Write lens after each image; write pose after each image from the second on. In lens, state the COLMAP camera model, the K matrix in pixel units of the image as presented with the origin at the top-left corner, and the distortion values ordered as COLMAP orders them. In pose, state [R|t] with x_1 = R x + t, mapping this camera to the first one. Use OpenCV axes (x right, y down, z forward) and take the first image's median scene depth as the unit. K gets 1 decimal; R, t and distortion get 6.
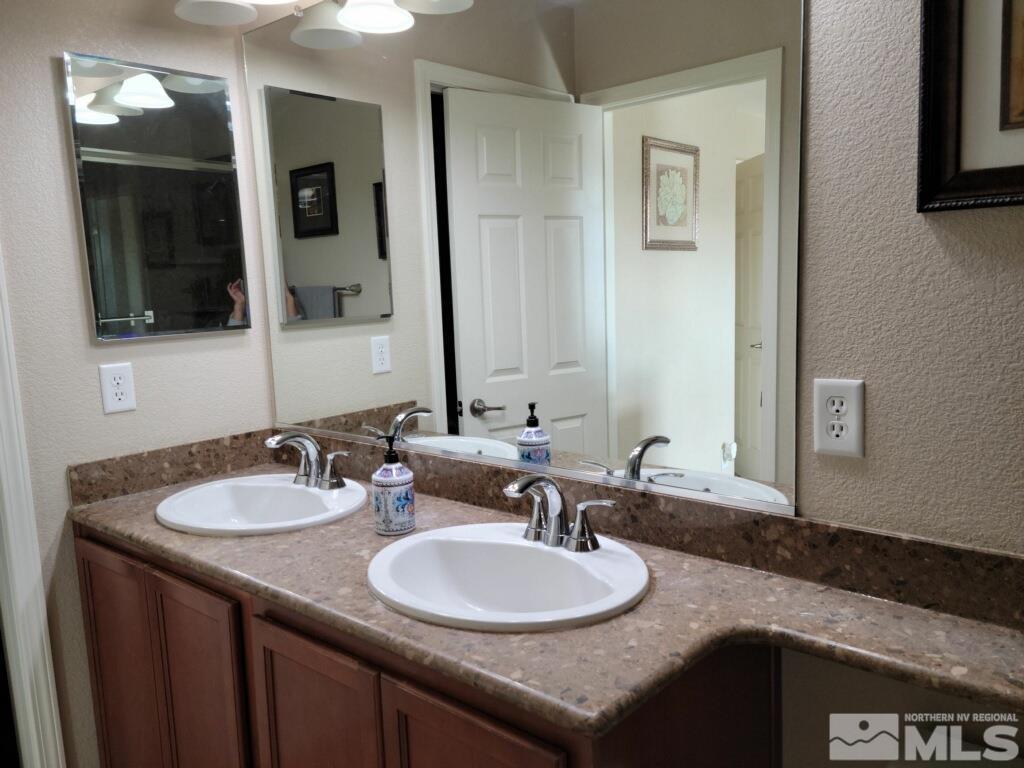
lens RADIAL K [[825.1, 0, 519.1], [0, 825.1, 388.4], [0, 0, 1]] dist [0.053714, -0.016156]
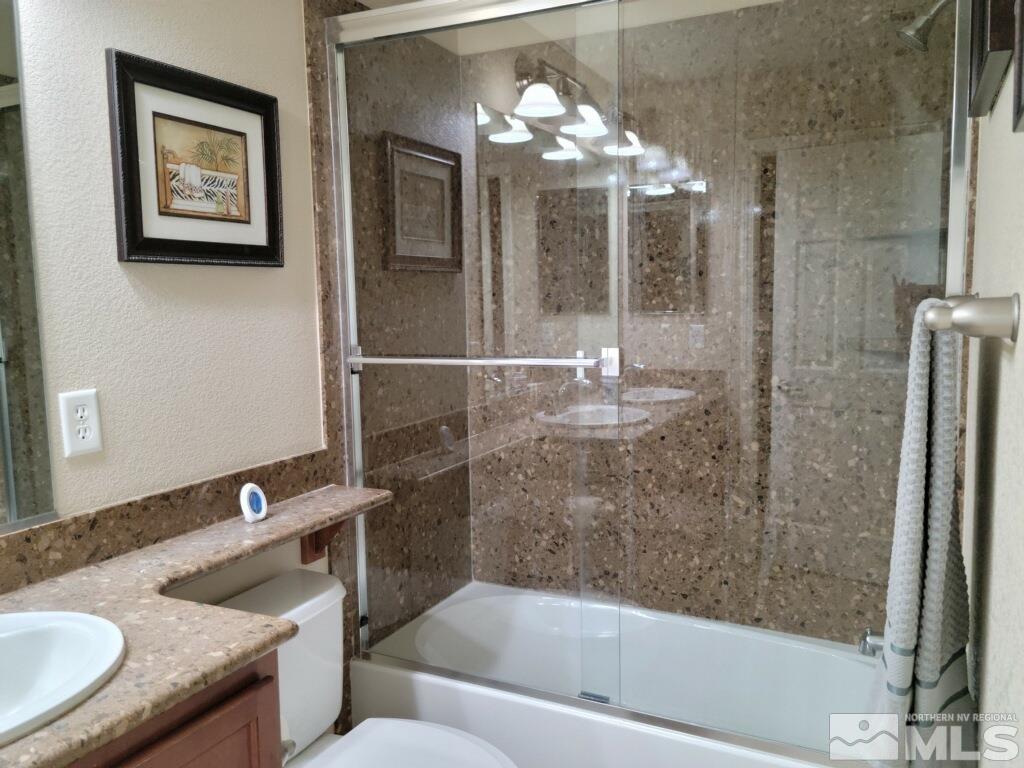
lens RADIAL K [[825.1, 0, 516.0], [0, 825.1, 380.7], [0, 0, 1]] dist [0.053714, -0.016156]
pose [[-0.278181, -0.052678, 0.959083, -0.981660], [0.163532, 0.981320, 0.101332, -0.045942], [-0.946506, 0.185029, -0.264370, 0.730438]]
